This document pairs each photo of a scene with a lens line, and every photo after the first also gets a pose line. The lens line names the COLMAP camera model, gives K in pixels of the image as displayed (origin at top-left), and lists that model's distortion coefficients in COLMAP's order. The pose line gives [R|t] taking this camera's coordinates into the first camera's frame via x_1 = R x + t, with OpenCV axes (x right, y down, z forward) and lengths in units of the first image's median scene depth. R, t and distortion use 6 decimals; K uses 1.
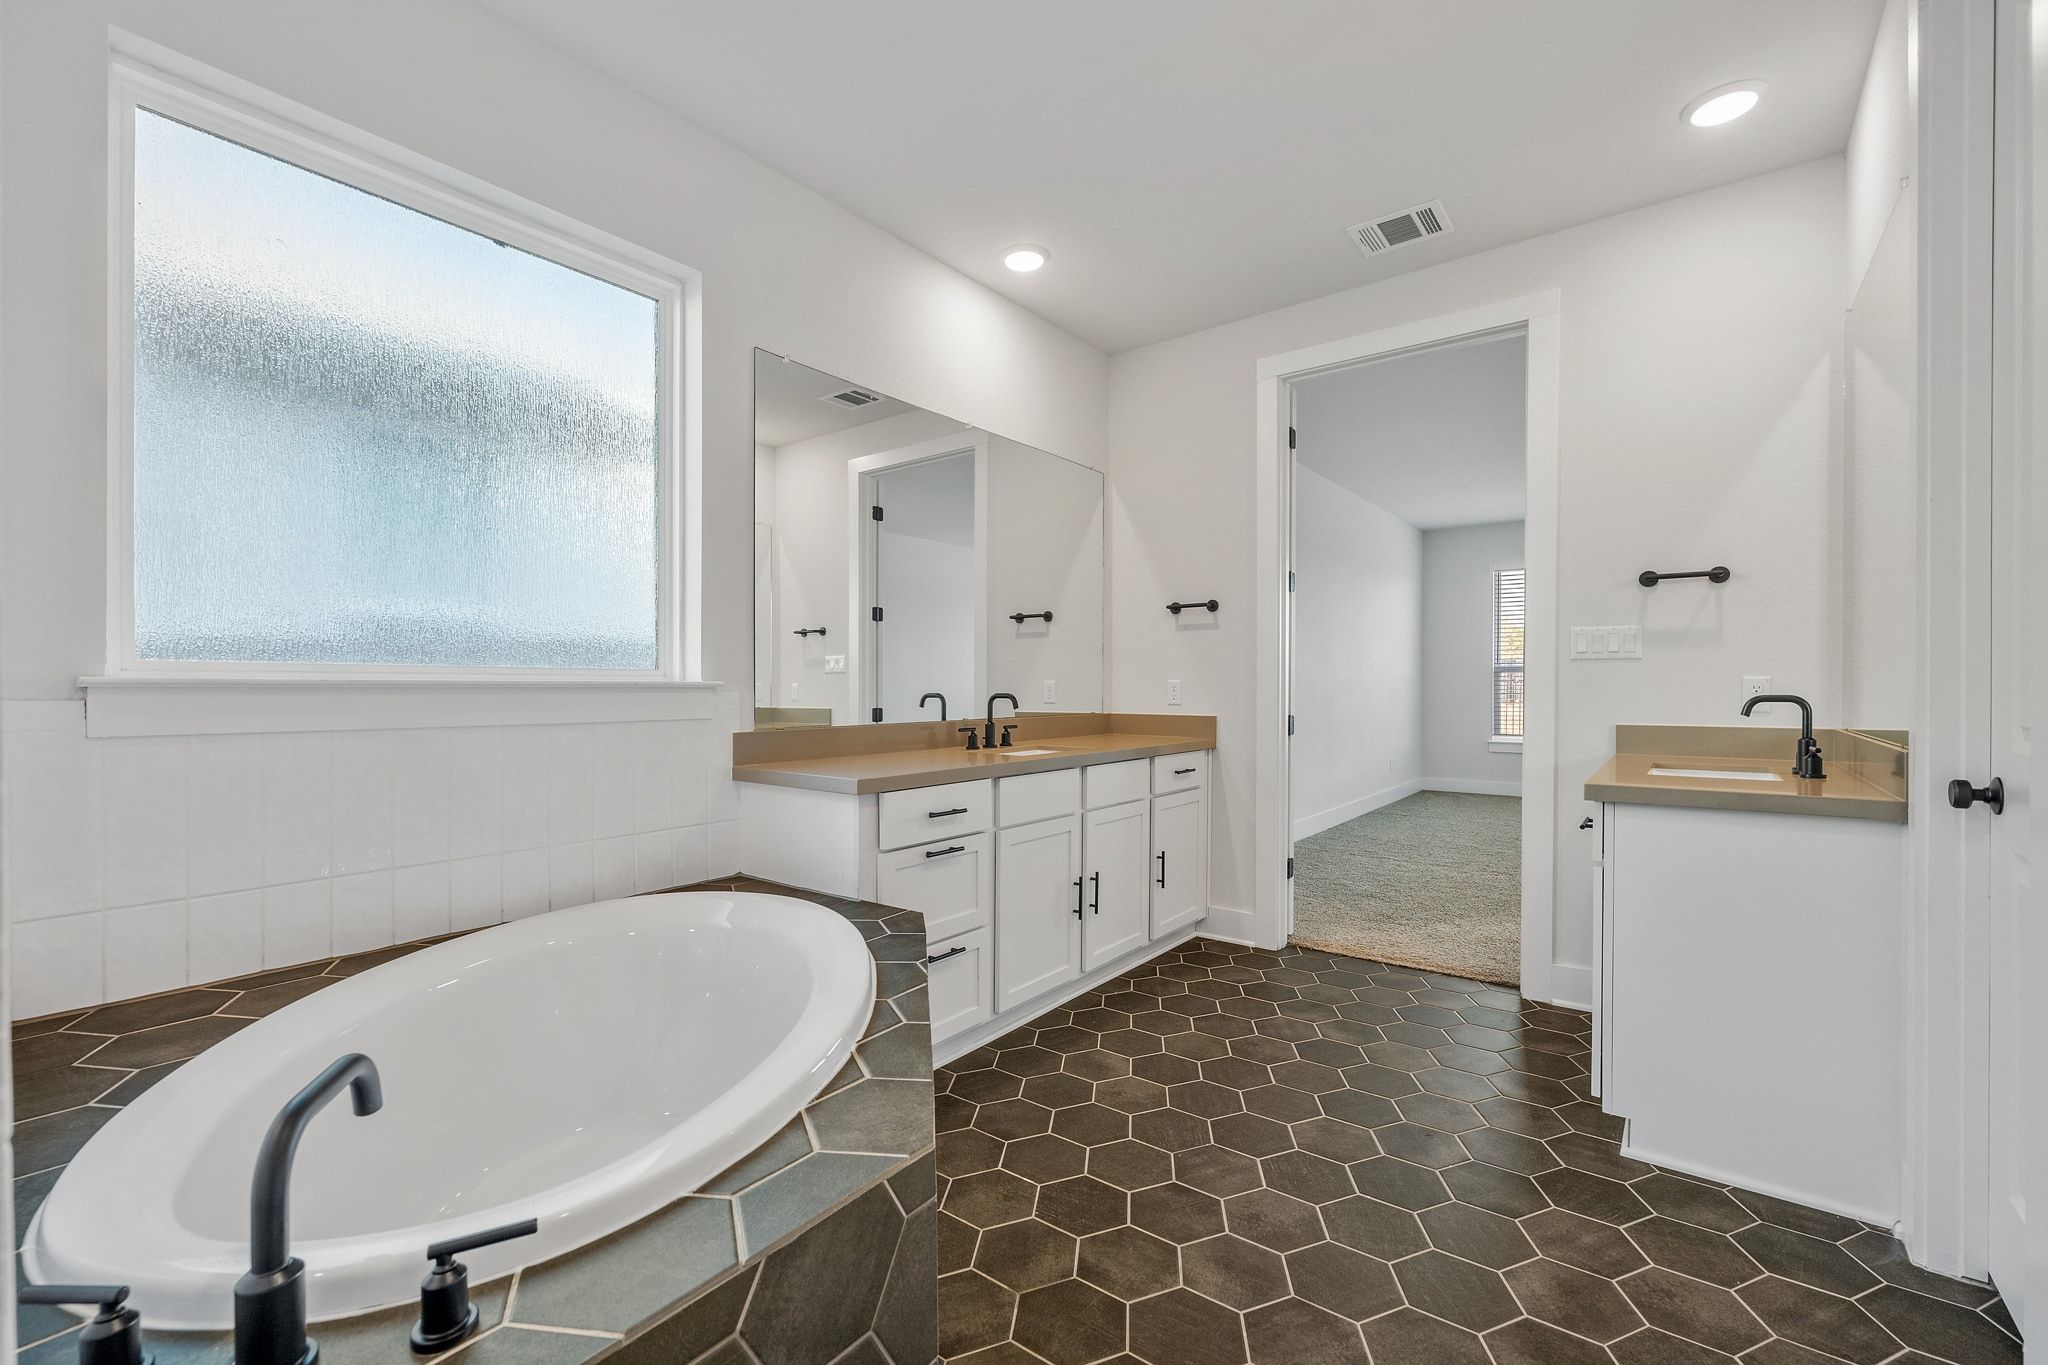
lens RADIAL K [[813.3, 0, 1015.6], [0, 813.3, 669.5], [0, 0, 1]] dist [0.001909, -0.000182]
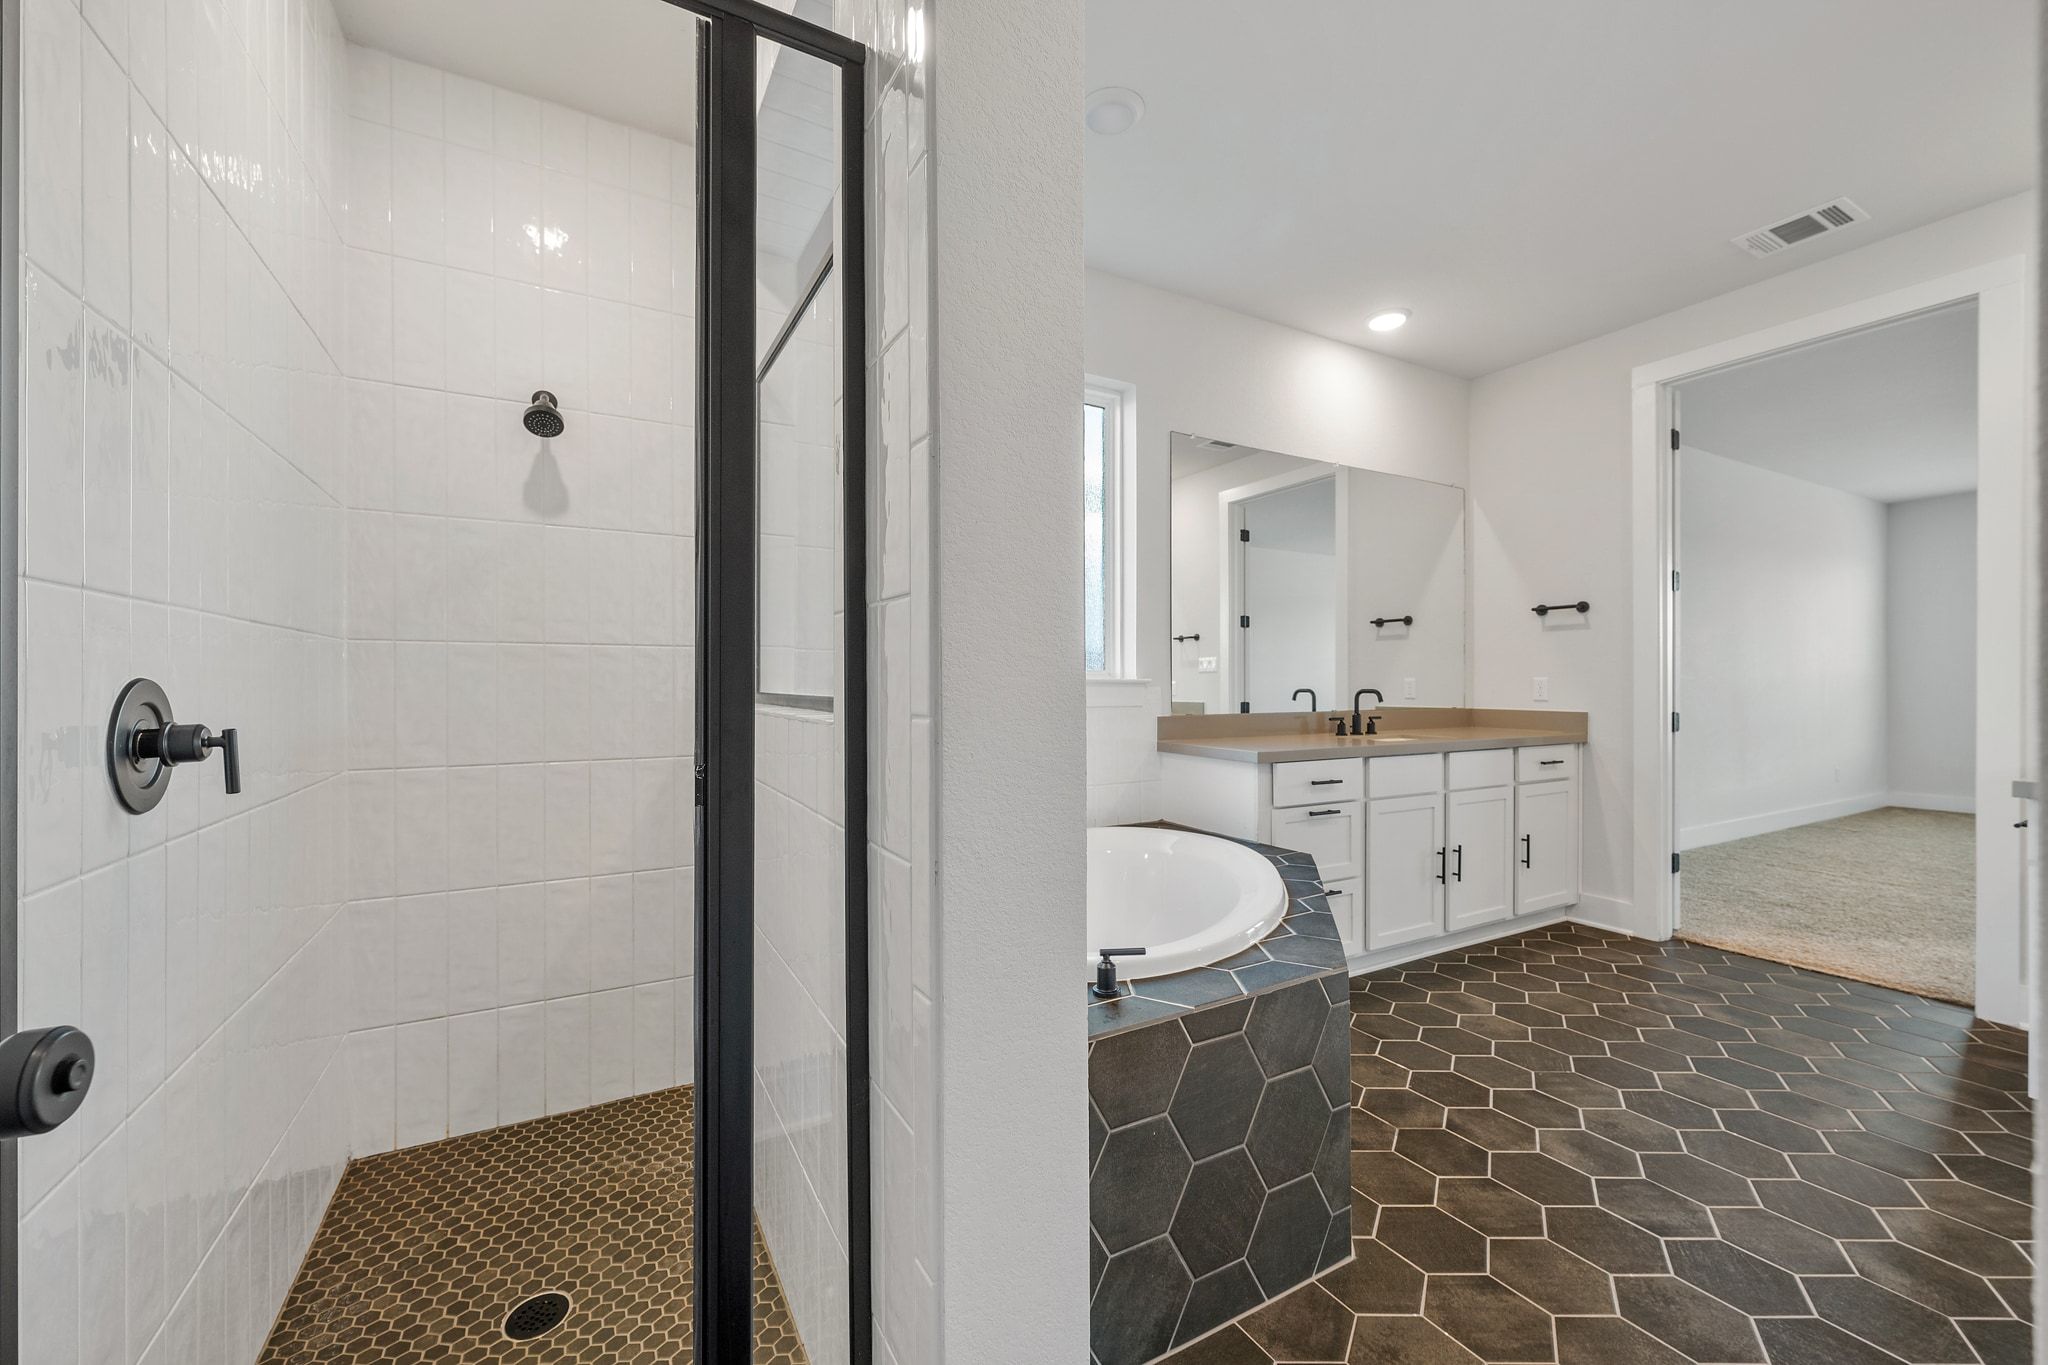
lens RADIAL K [[813.3, 0, 1015.6], [0, 813.3, 669.5], [0, 0, 1]] dist [0.001909, -0.000182]
pose [[0.922813, -0.004784, -0.385218, -0.033312], [0.005454, 0.999985, 0.000647, -0.002560], [0.385209, -0.002698, 0.922825, -0.287272]]
